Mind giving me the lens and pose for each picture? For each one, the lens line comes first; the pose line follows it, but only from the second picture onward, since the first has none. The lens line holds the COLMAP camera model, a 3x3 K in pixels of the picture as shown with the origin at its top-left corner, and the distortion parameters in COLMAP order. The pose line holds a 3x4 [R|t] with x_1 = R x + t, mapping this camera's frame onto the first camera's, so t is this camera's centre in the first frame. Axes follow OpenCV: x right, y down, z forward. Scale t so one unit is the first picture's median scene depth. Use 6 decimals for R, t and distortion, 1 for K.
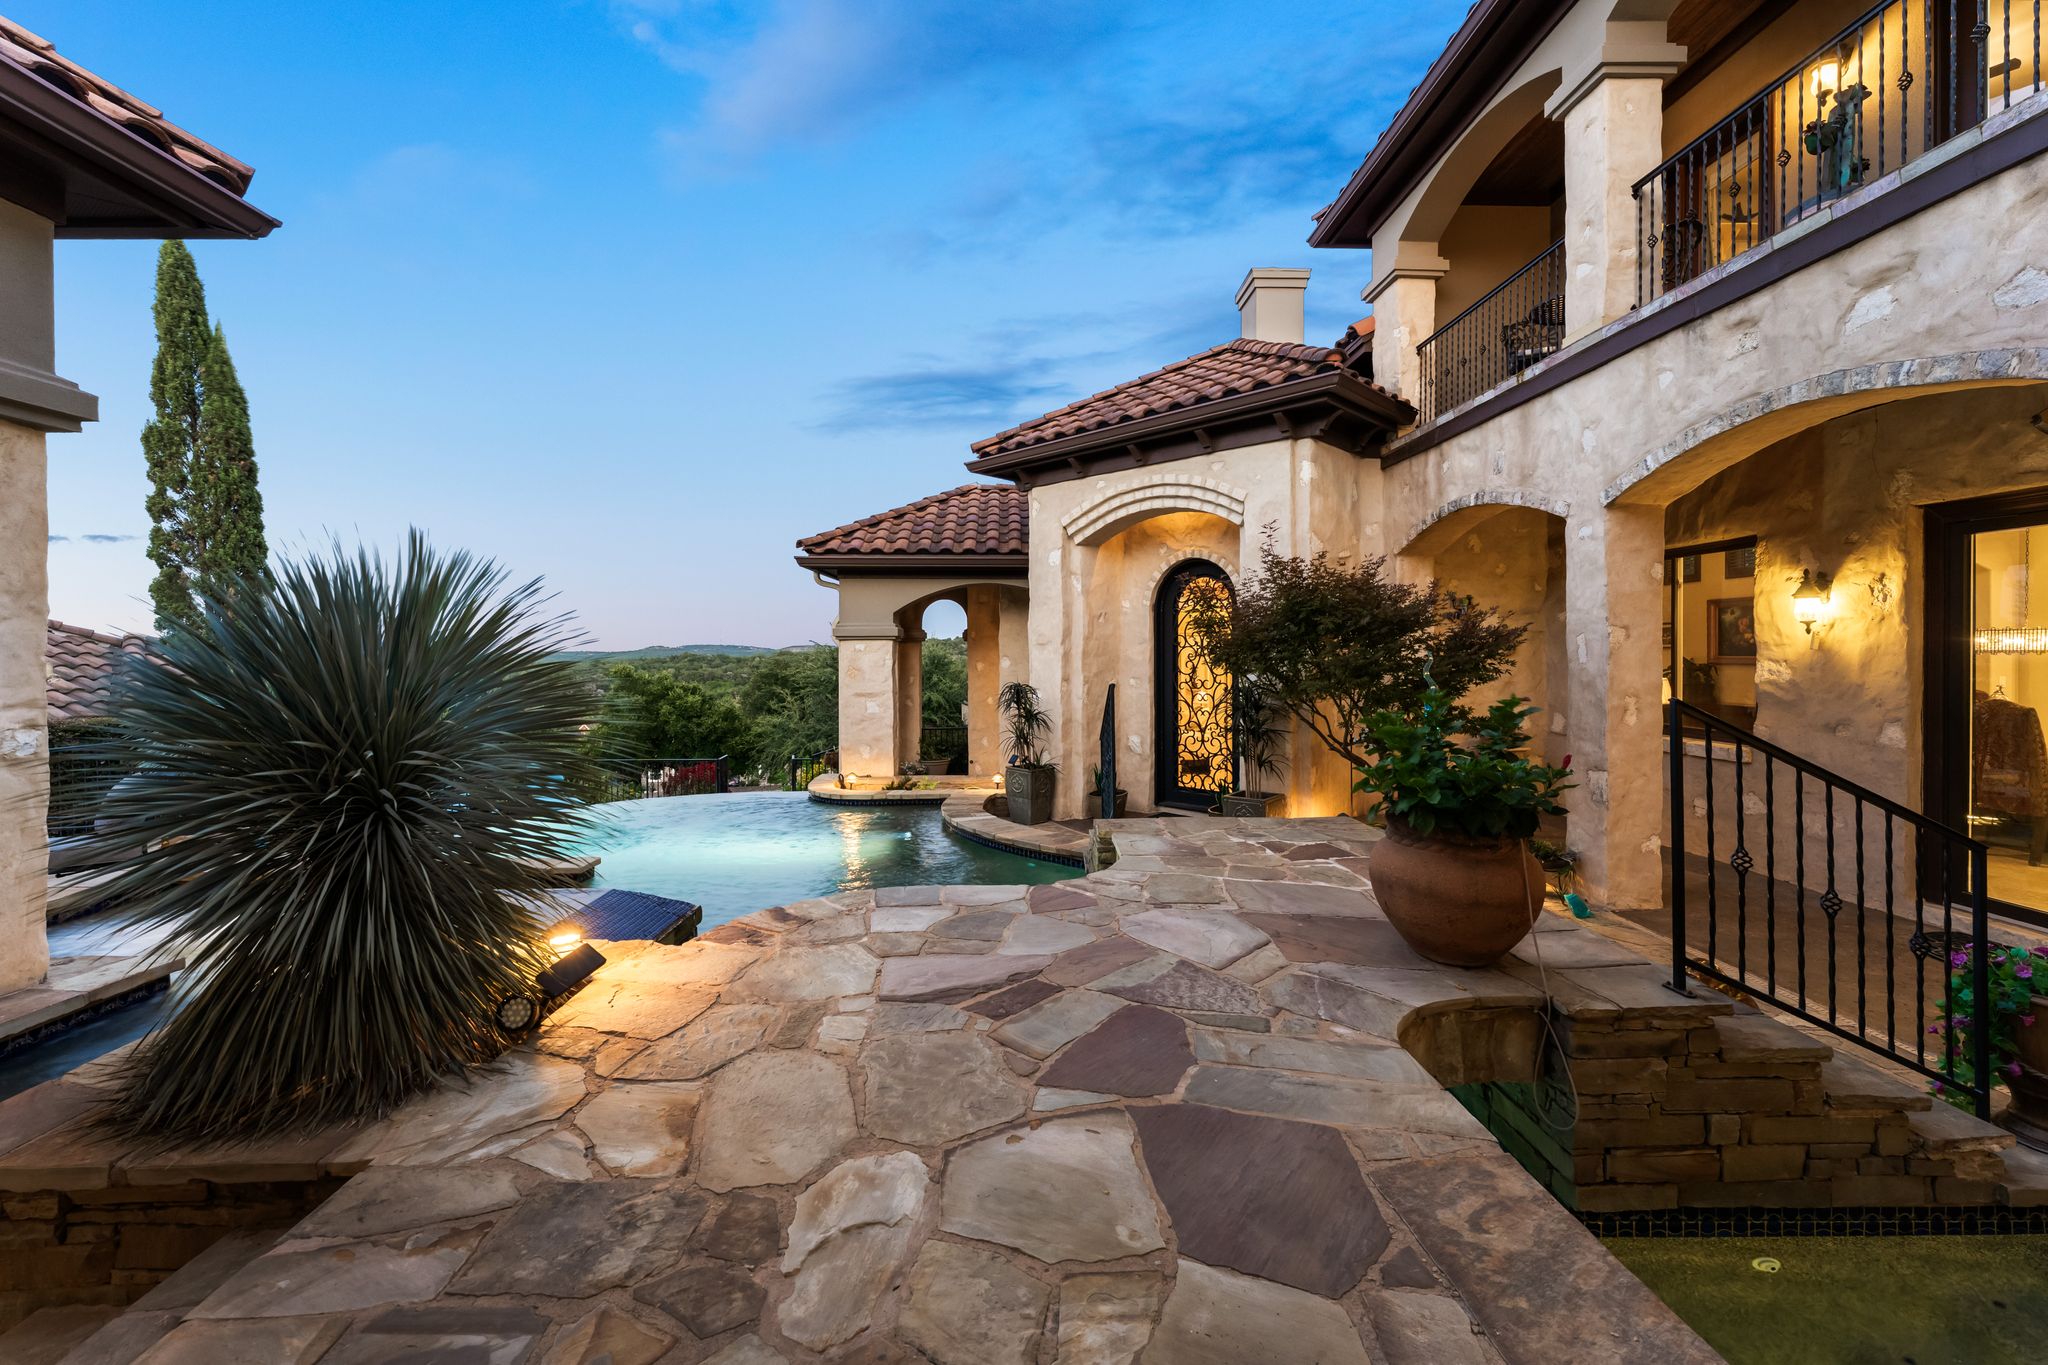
lens RADIAL K [[823.8, 0, 1038.0], [0, 823.8, 656.9], [0, 0, 1]] dist [-0.011052, 0.000896]
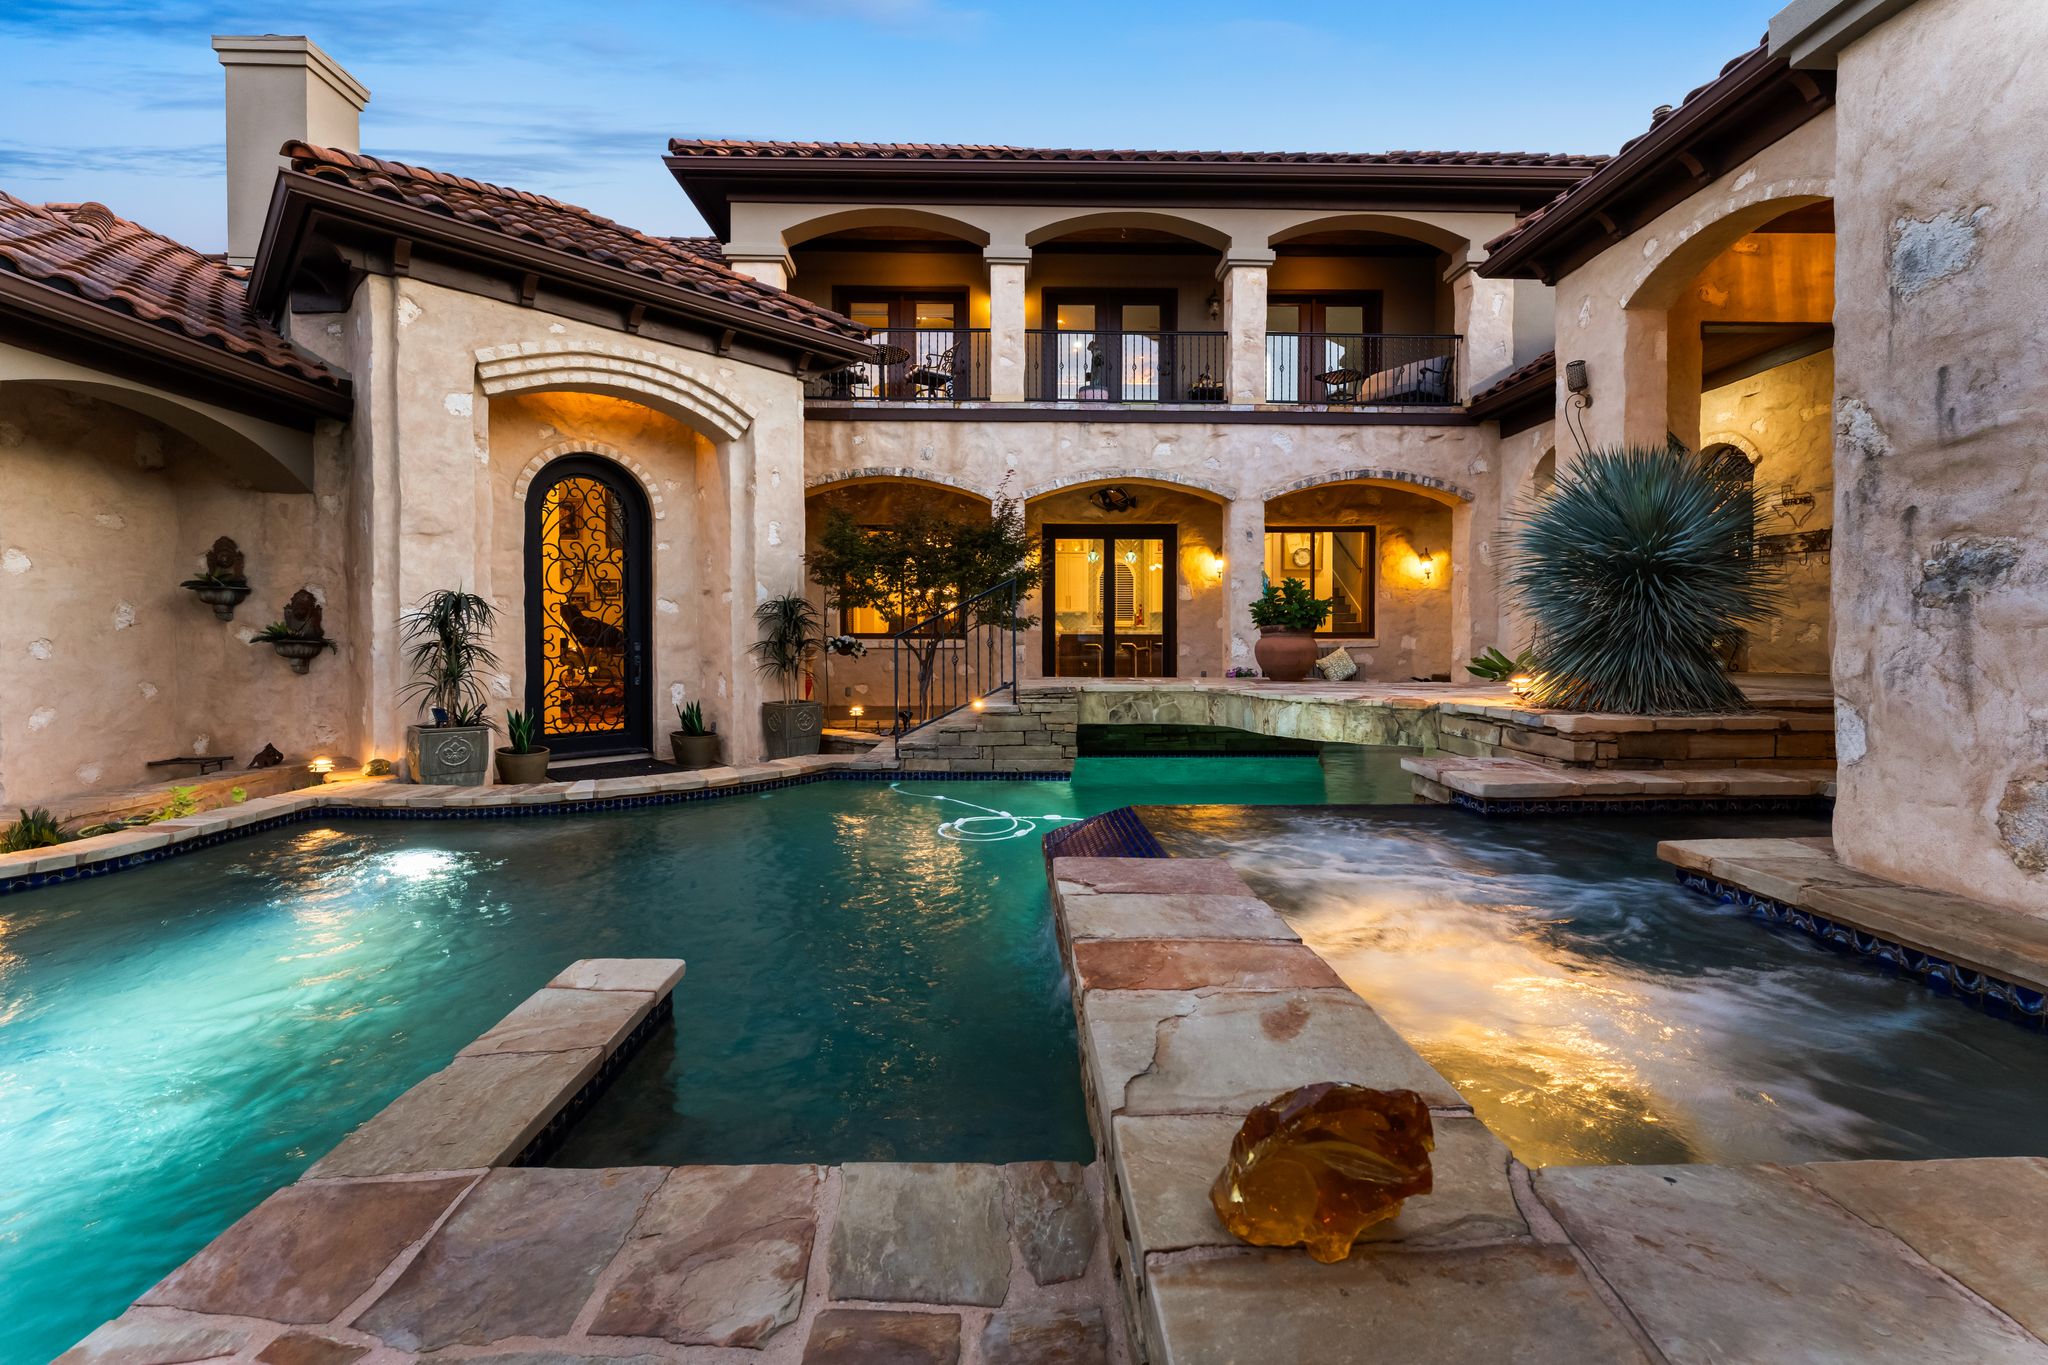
lens RADIAL K [[823.8, 0, 1016.1], [0, 823.8, 647.6], [0, 0, 1]] dist [-0.011052, 0.000896]
pose [[0.004782, -0.011973, 0.999917, -1.149224], [0.006988, 0.999904, 0.011940, 0.124404], [-0.999964, 0.006930, 0.004865, 1.011199]]
